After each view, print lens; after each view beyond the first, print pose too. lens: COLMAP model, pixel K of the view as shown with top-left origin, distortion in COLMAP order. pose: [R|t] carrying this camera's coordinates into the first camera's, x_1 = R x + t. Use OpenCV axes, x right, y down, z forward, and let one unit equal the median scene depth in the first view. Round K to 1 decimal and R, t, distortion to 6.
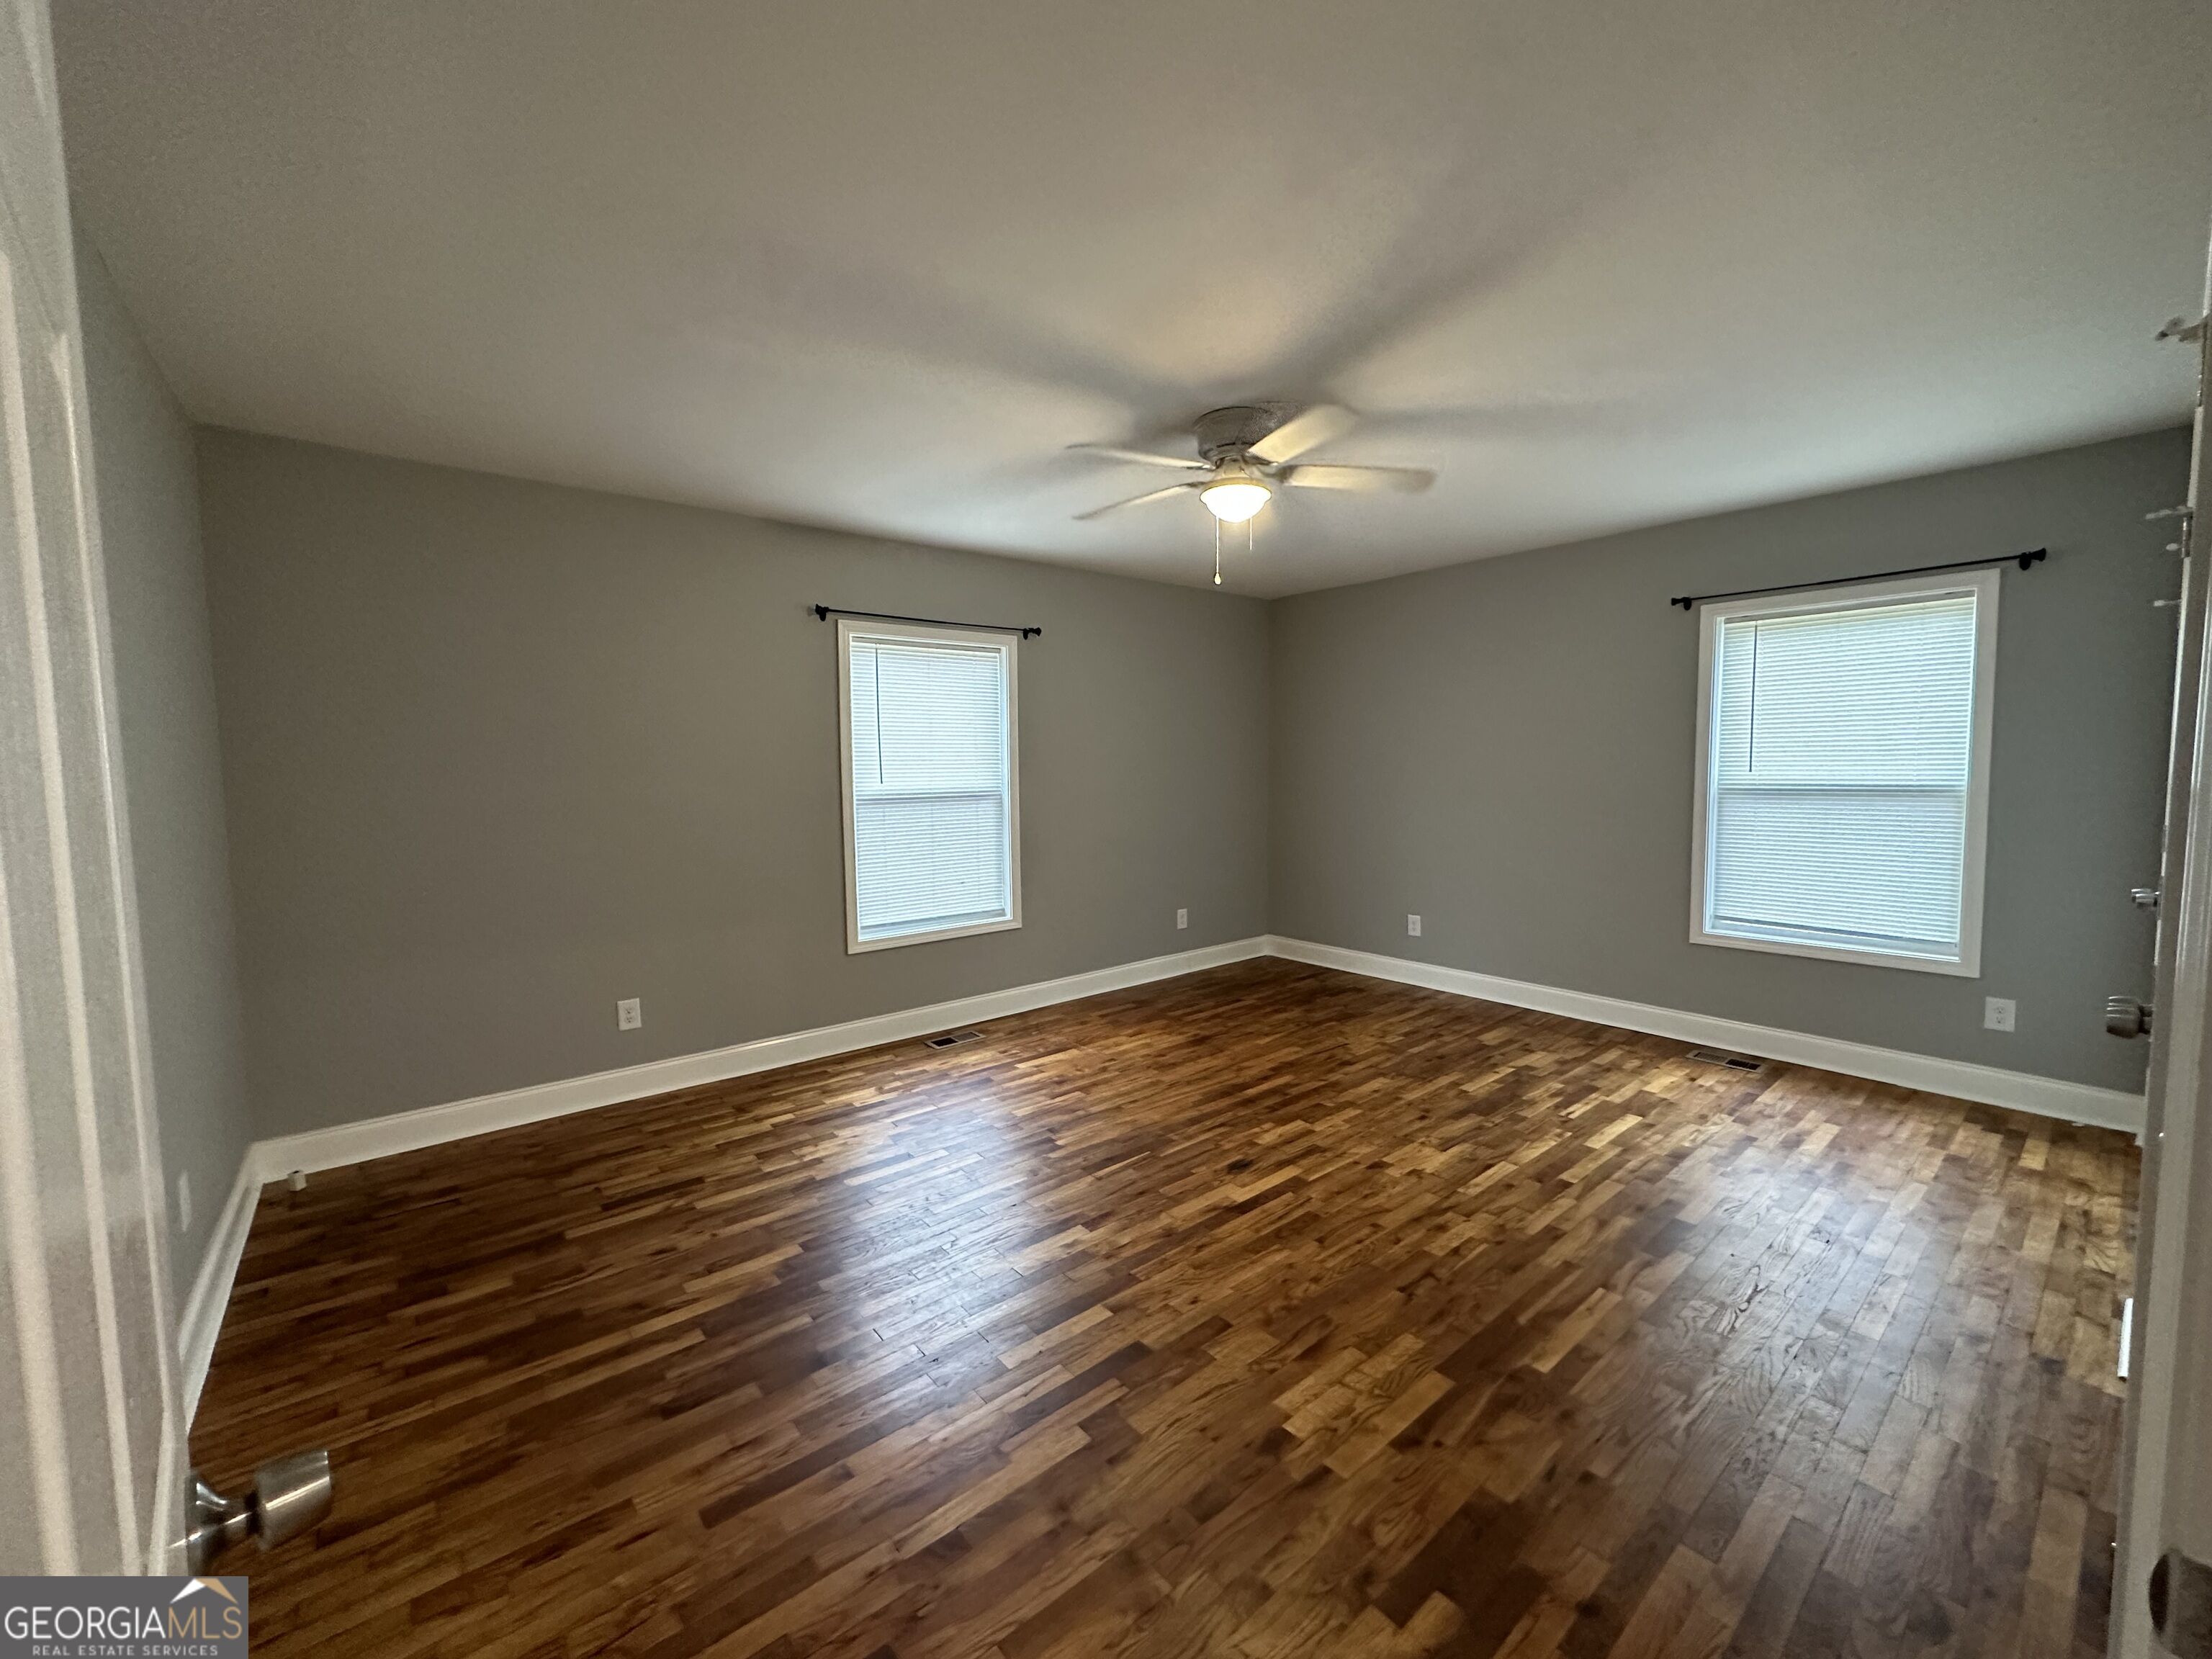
lens RADIAL K [[879.7, 0, 1108.0], [0, 879.7, 830.3], [0, 0, 1]] dist [-0.000463, 0.000087]
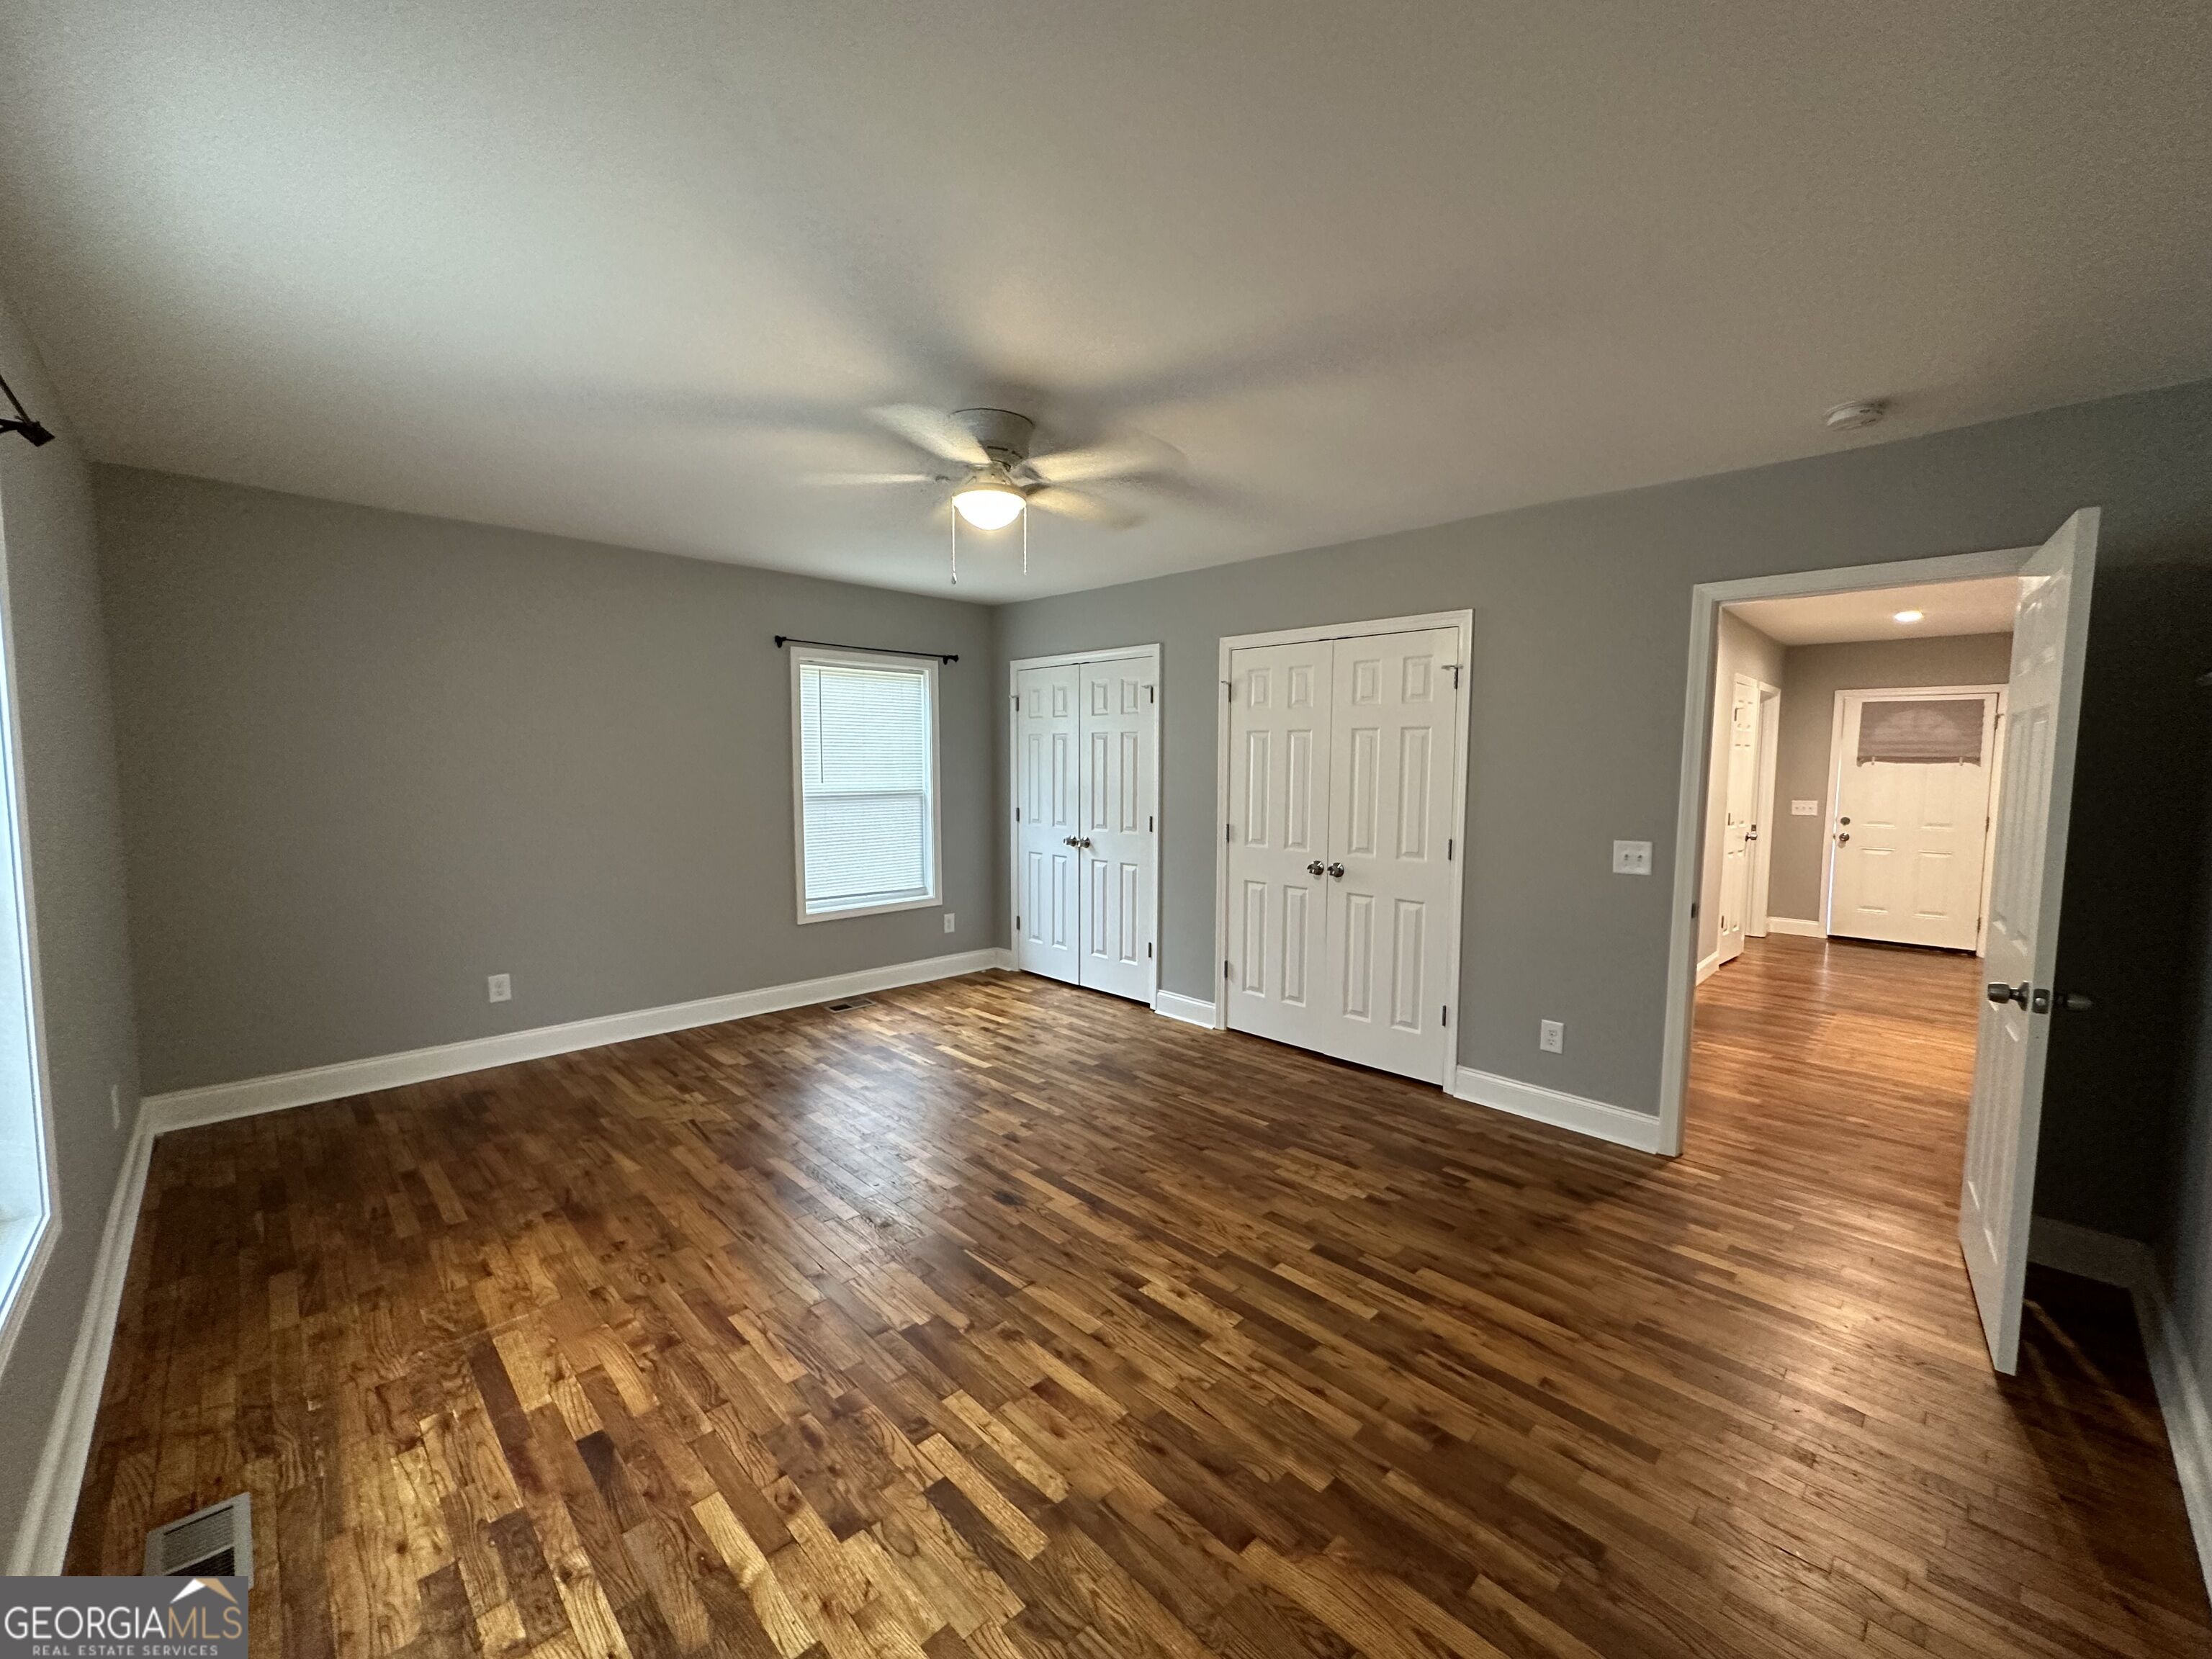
lens RADIAL K [[879.7, 0, 1105.4], [0, 879.7, 829.4], [0, 0, 1]] dist [-0.000463, 0.000087]
pose [[-0.089378, -0.067391, 0.993715, -0.709754], [0.068118, 0.994959, 0.073602, -0.078411], [-0.993666, 0.074269, -0.084337, 0.839380]]
